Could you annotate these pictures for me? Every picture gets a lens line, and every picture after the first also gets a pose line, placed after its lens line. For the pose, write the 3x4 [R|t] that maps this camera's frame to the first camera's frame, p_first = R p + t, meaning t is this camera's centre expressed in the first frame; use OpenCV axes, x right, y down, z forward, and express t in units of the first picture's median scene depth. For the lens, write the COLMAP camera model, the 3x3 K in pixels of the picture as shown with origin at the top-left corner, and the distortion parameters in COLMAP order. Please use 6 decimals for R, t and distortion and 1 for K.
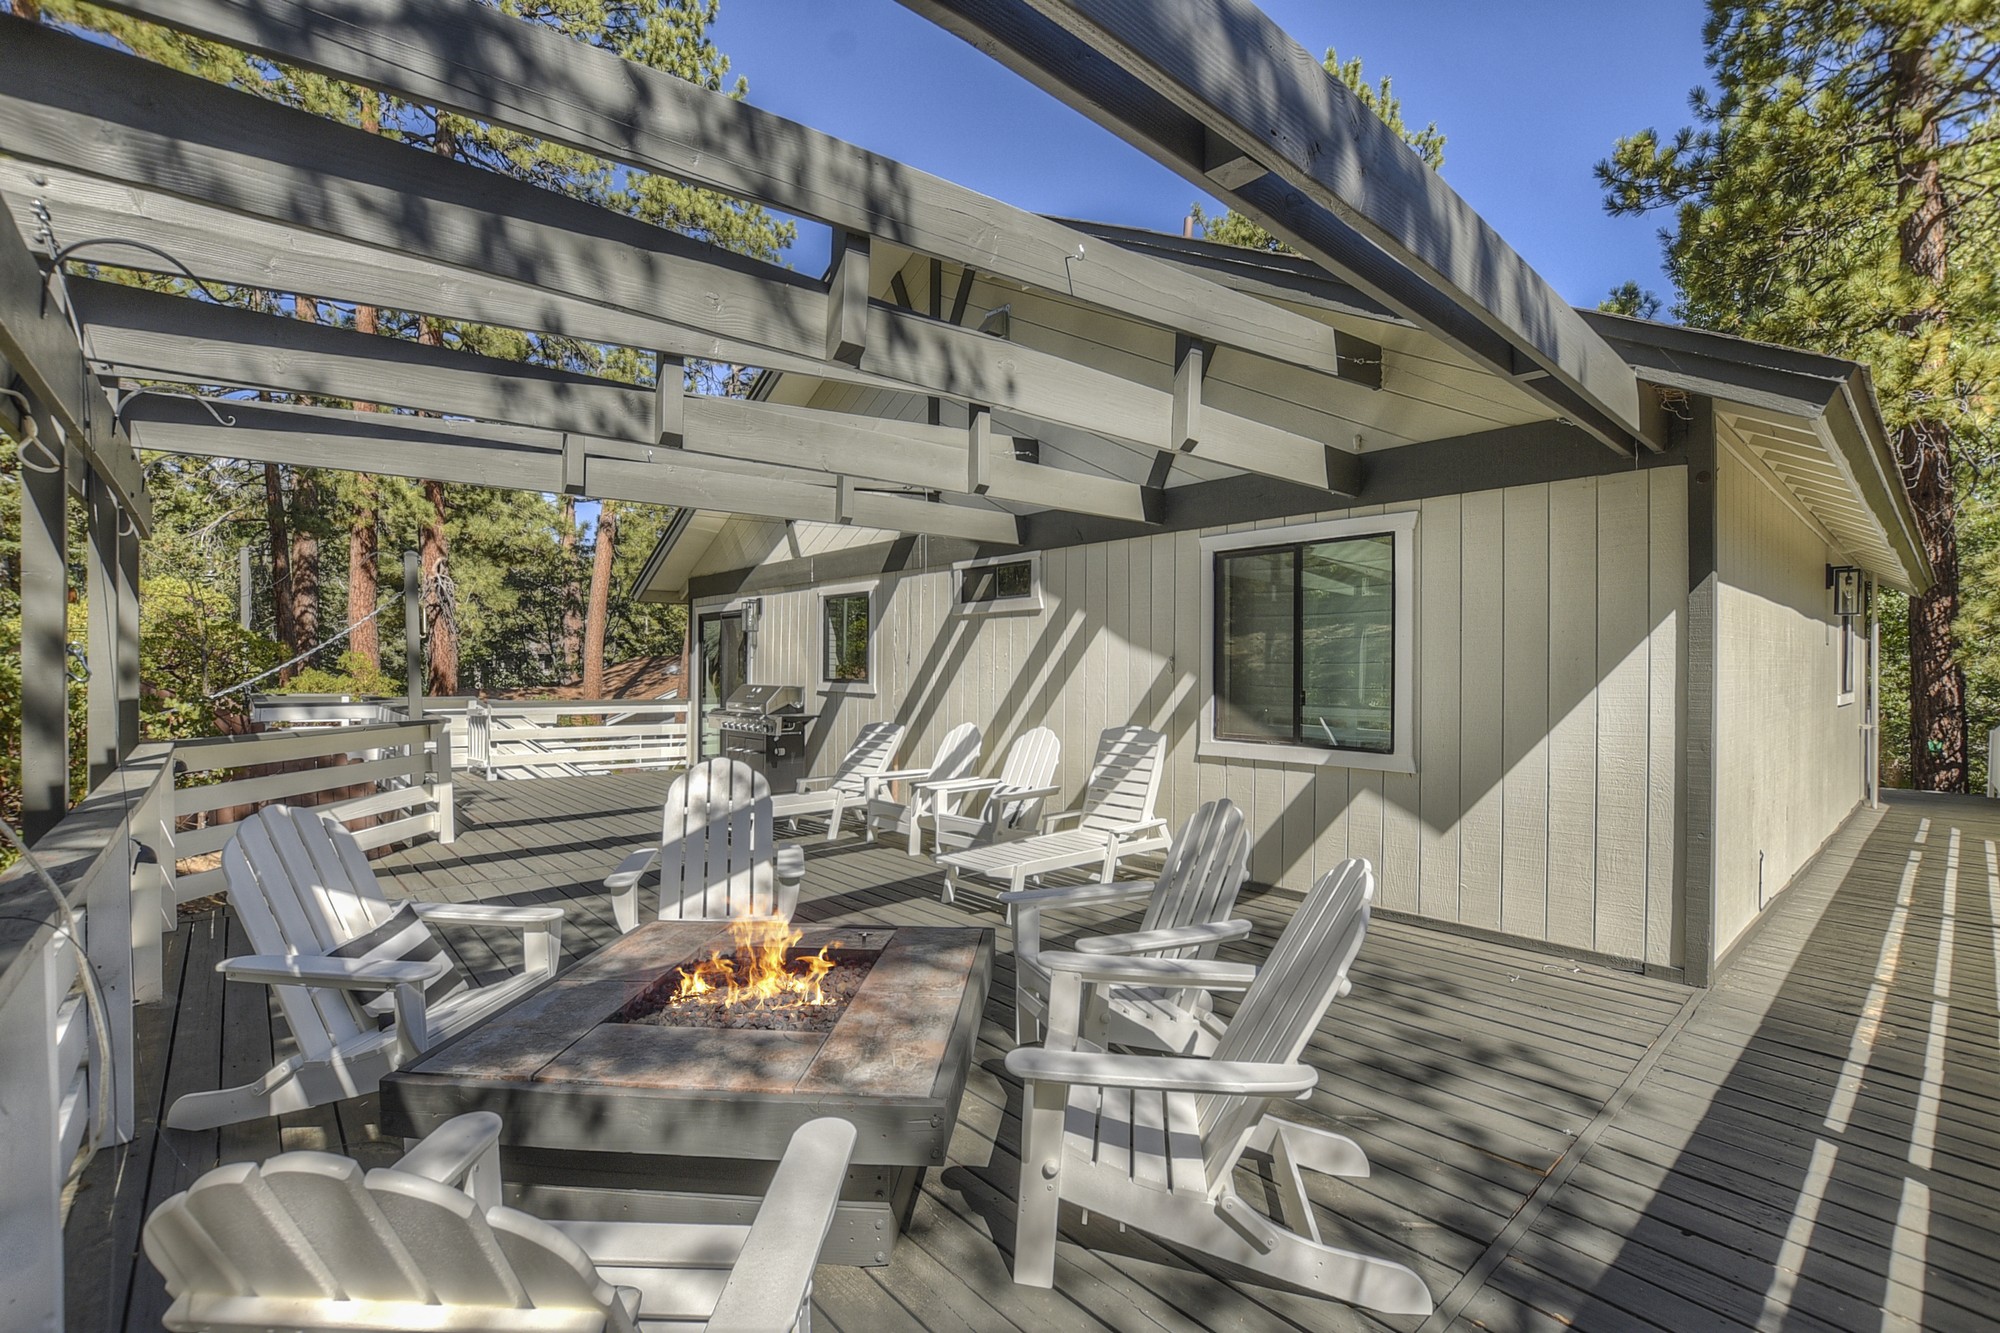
lens RADIAL K [[877.9, 0, 990.0], [0, 877.9, 672.9], [0, 0, 1]] dist [0.001321, 0.000512]
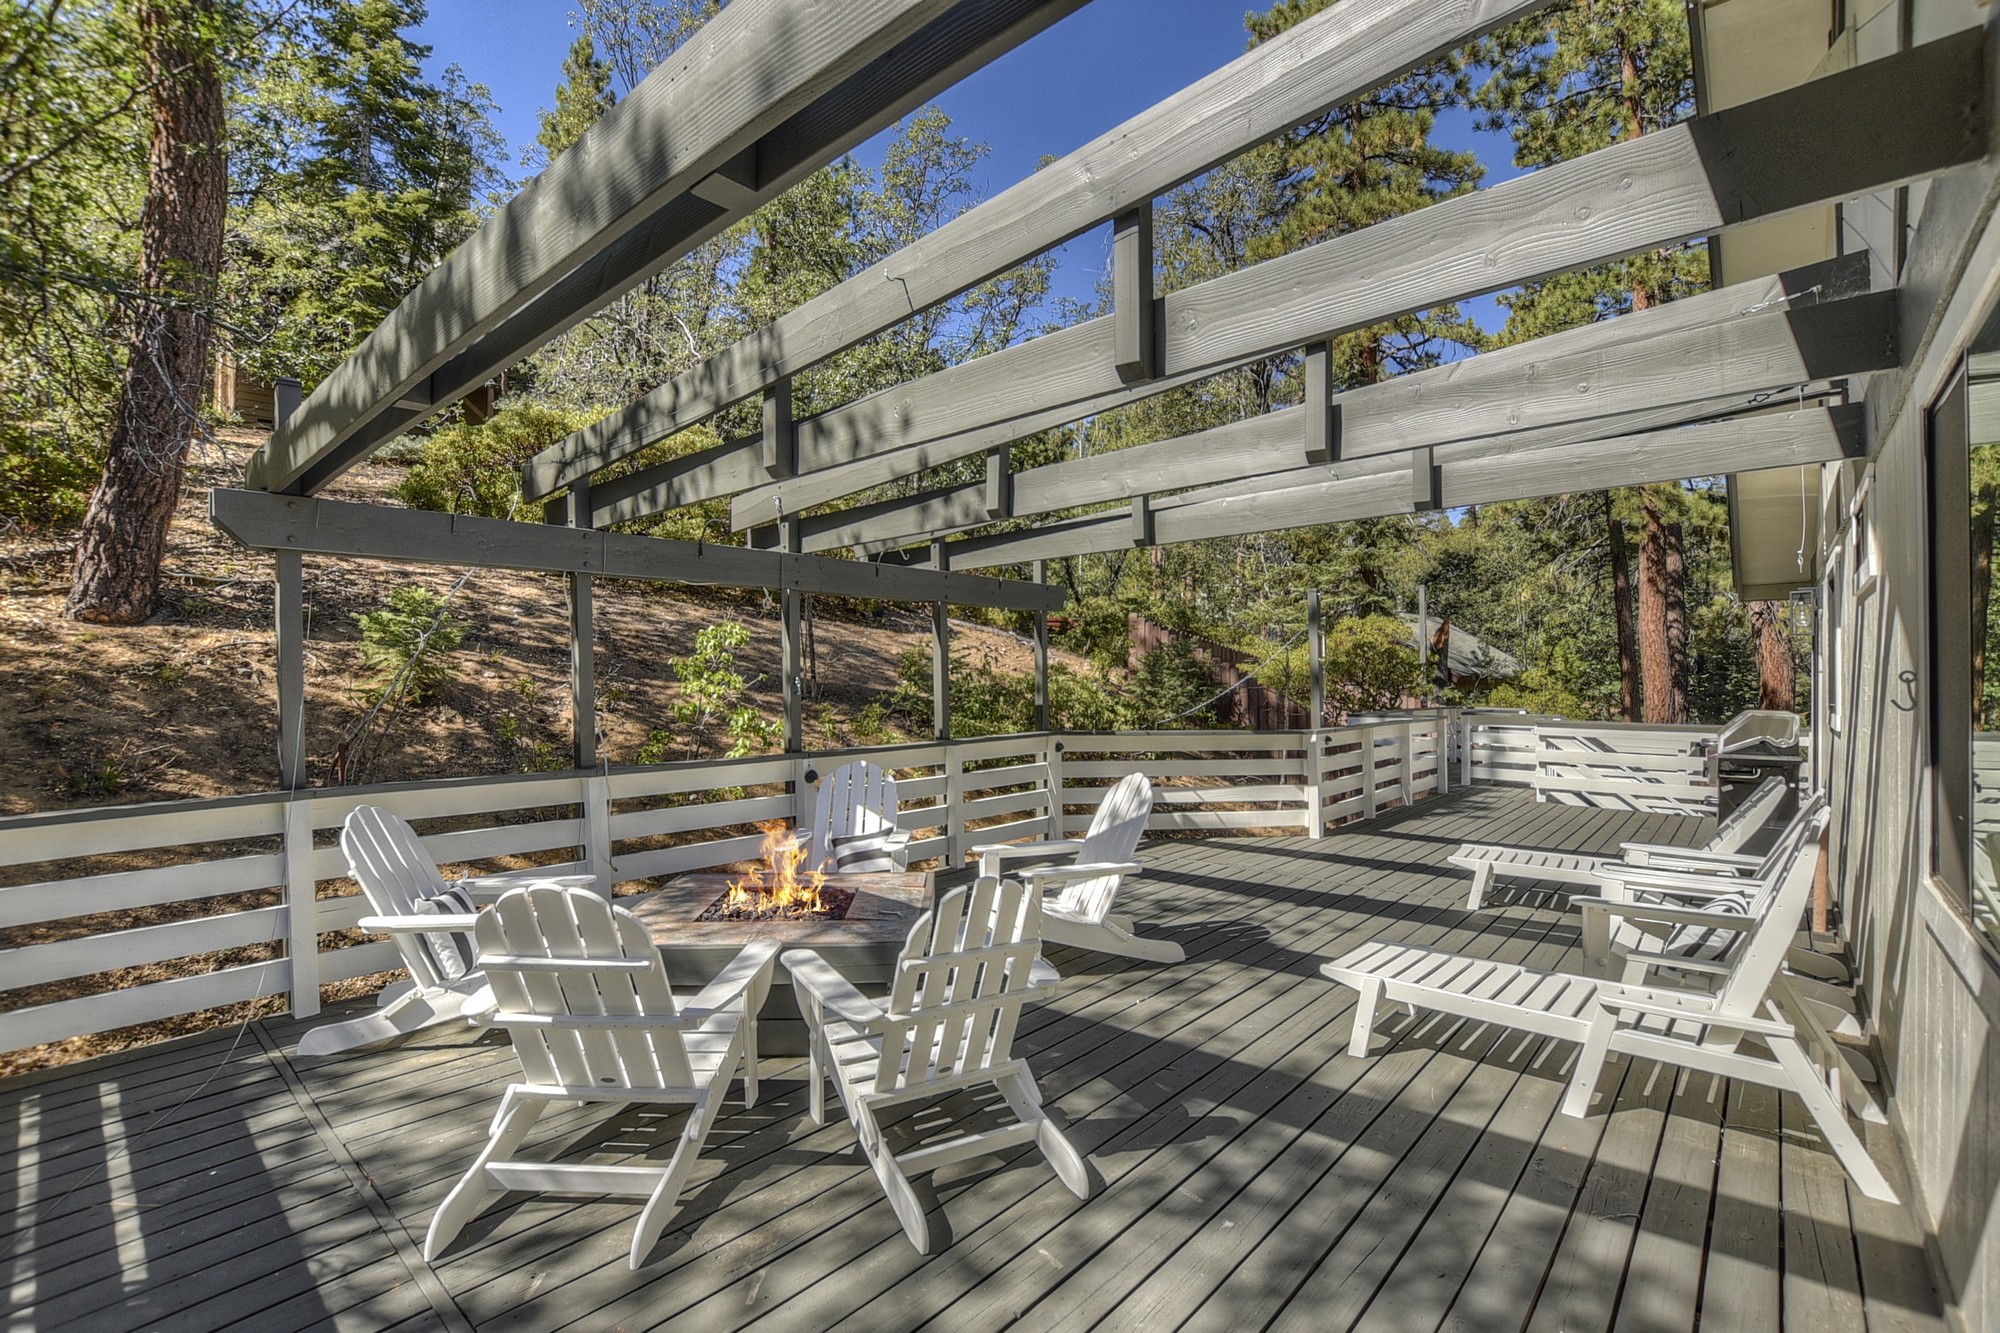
lens RADIAL K [[877.9, 0, 991.1], [0, 877.9, 675.4], [0, 0, 1]] dist [0.001321, 0.000512]
pose [[0.132016, -0.010787, -0.991189, 0.595082], [-0.002852, 0.999933, -0.011262, -0.007695], [0.991243, 0.004314, 0.131976, 0.535545]]
